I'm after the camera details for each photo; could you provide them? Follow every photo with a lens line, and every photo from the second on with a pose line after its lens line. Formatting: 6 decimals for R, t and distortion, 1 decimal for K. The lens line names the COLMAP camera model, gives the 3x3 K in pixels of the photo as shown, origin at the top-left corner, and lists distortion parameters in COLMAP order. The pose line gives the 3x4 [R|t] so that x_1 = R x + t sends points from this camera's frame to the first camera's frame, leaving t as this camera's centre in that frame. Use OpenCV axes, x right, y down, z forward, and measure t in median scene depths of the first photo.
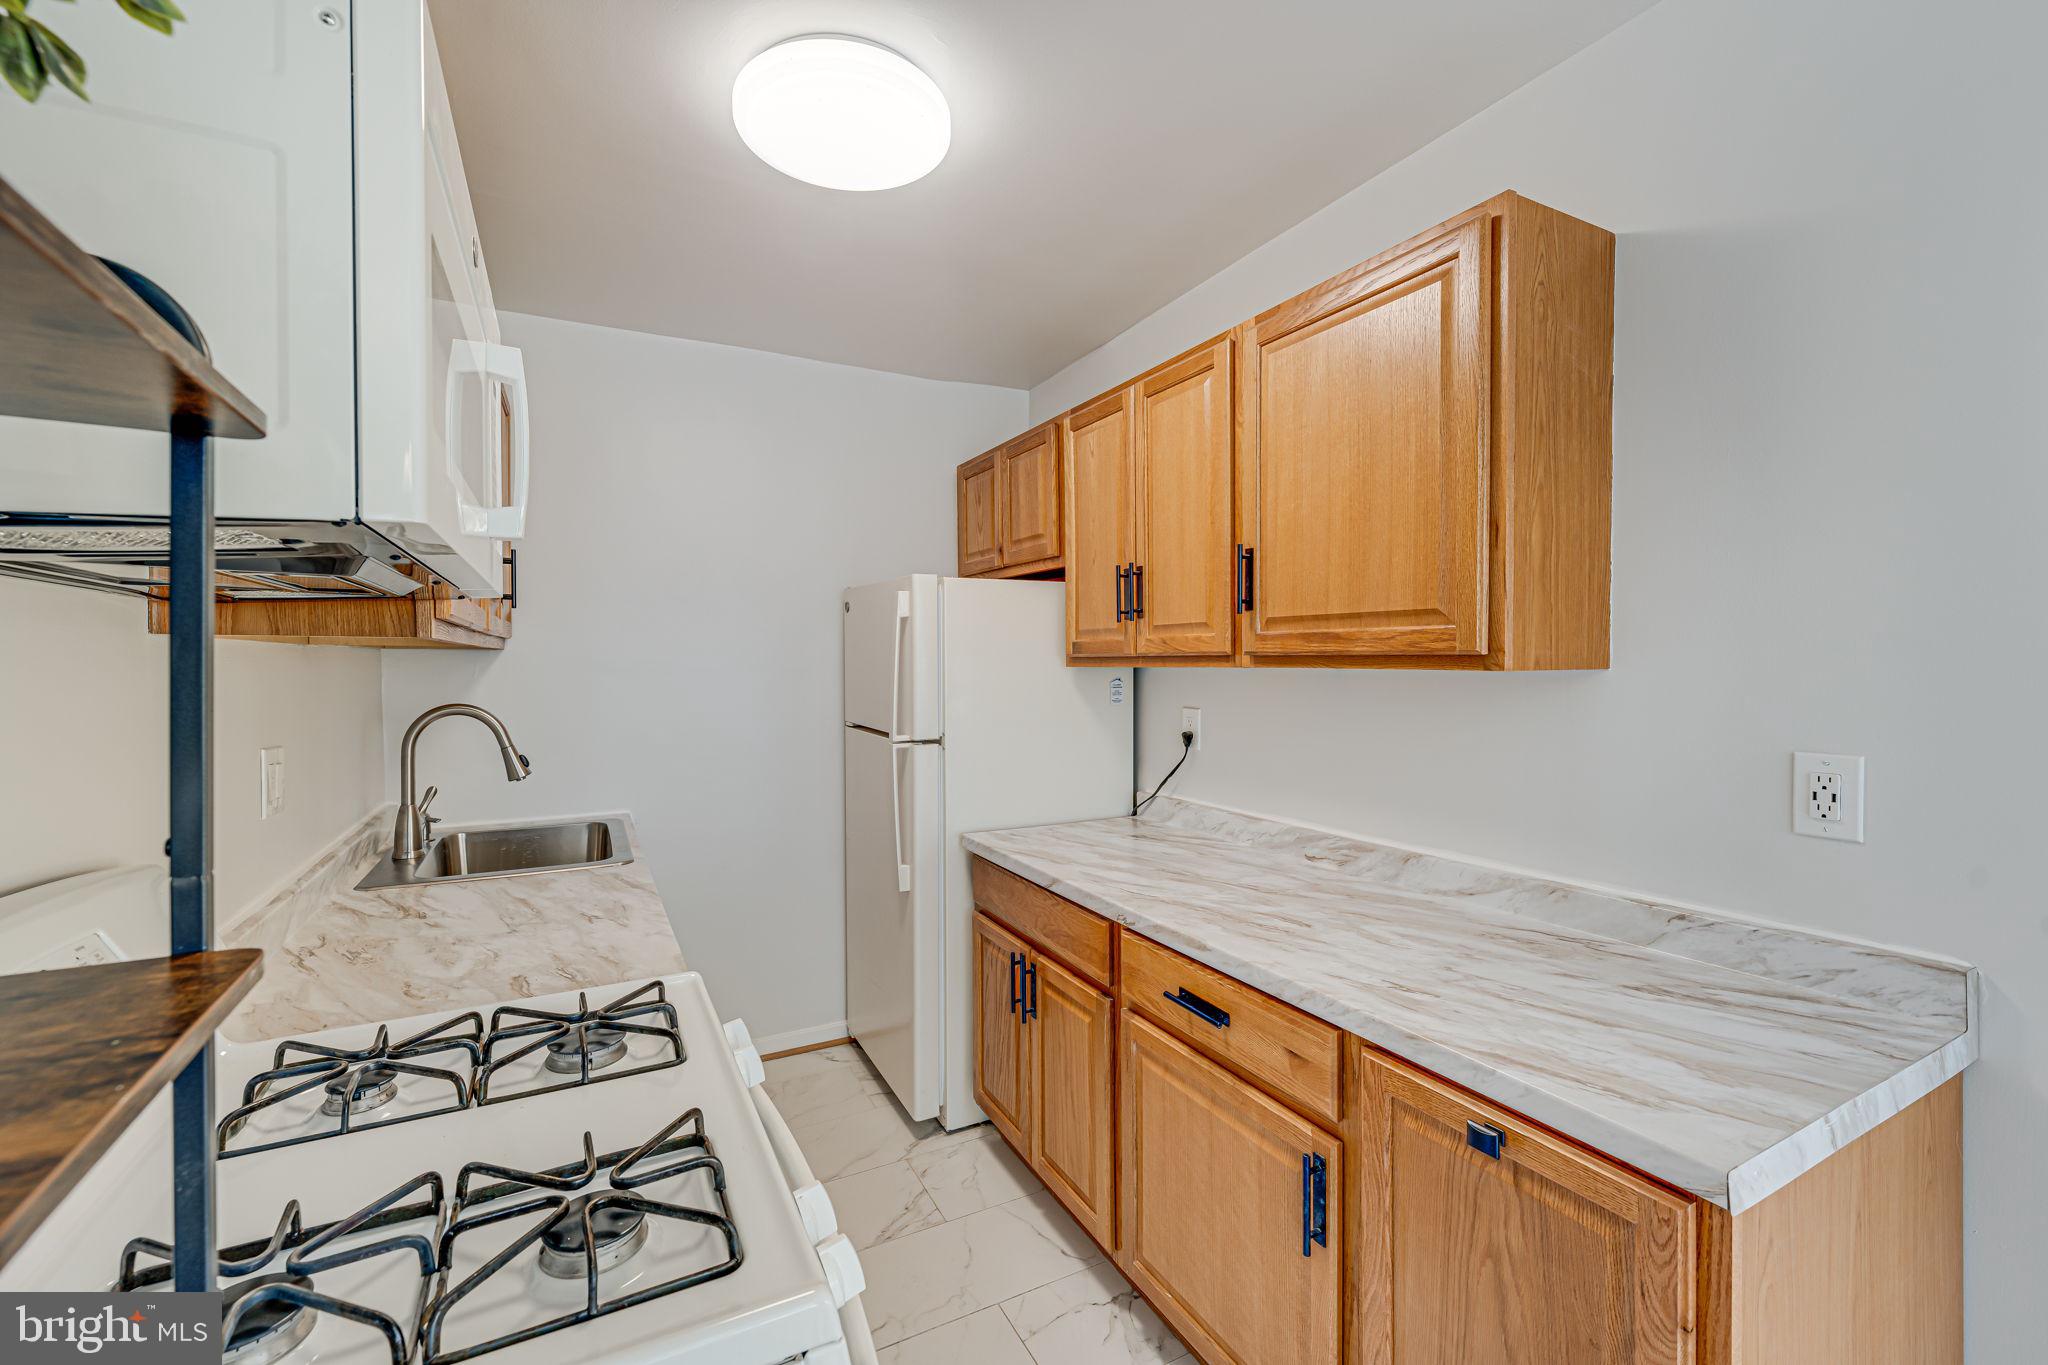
lens RADIAL K [[857.4, 0, 1021.8], [0, 857.4, 678.2], [0, 0, 1]] dist [-0.001139, -0.000544]
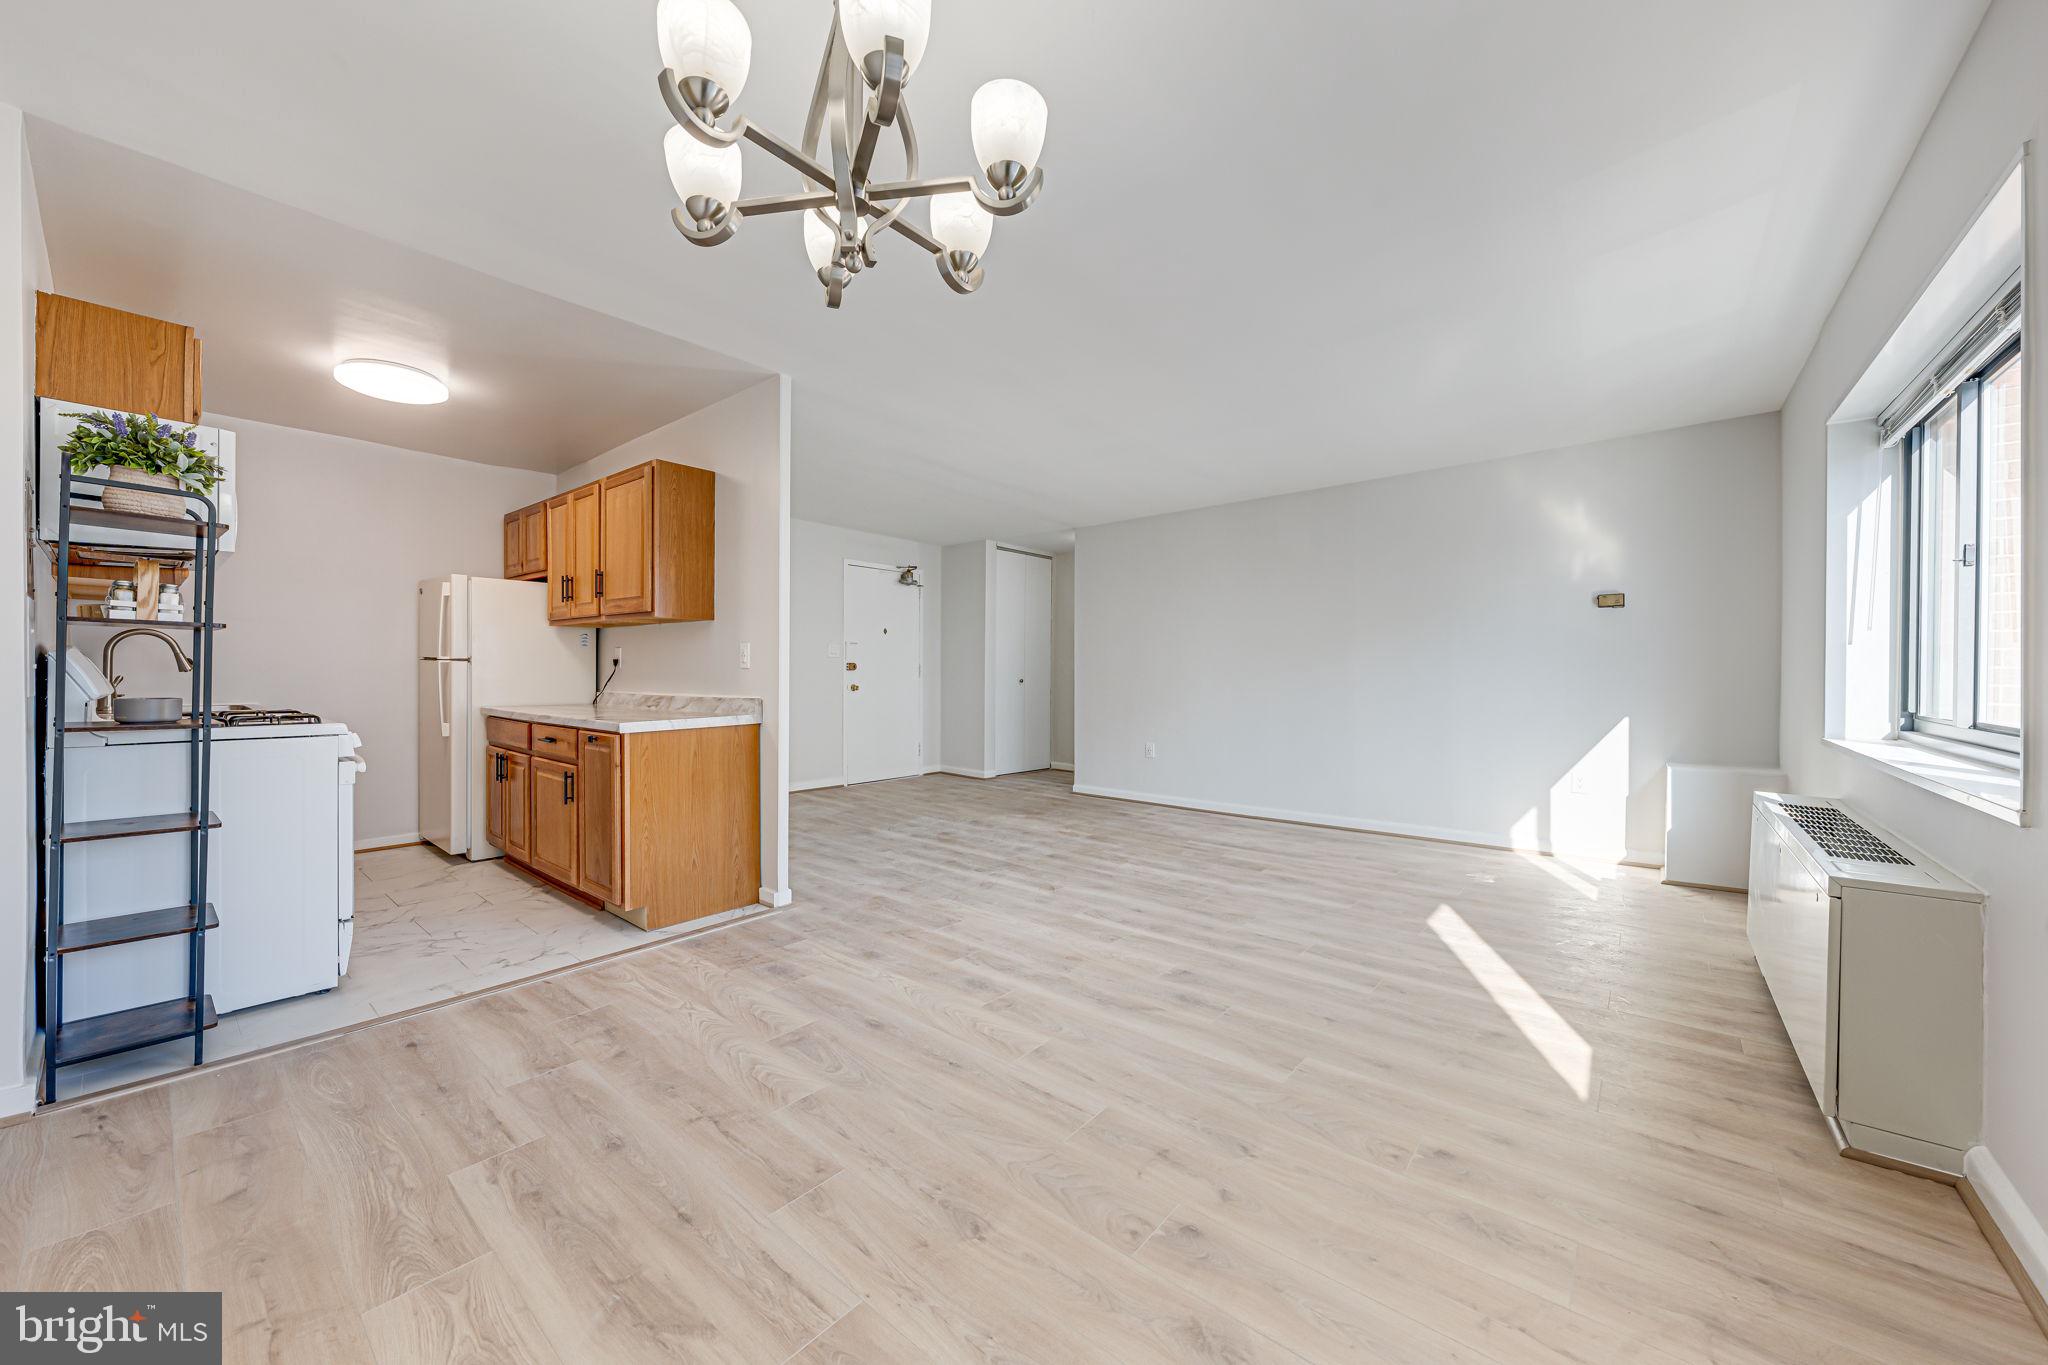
lens RADIAL K [[746.8, 0, 1021.7], [0, 746.8, 678.3], [0, 0, 1]] dist [-0.002695, -0.000167]
pose [[0.921936, 0.008605, 0.387246, 0.634626], [-0.004091, 0.999914, -0.012480, 0.203284], [-0.387320, 0.009922, 0.921892, -1.645146]]
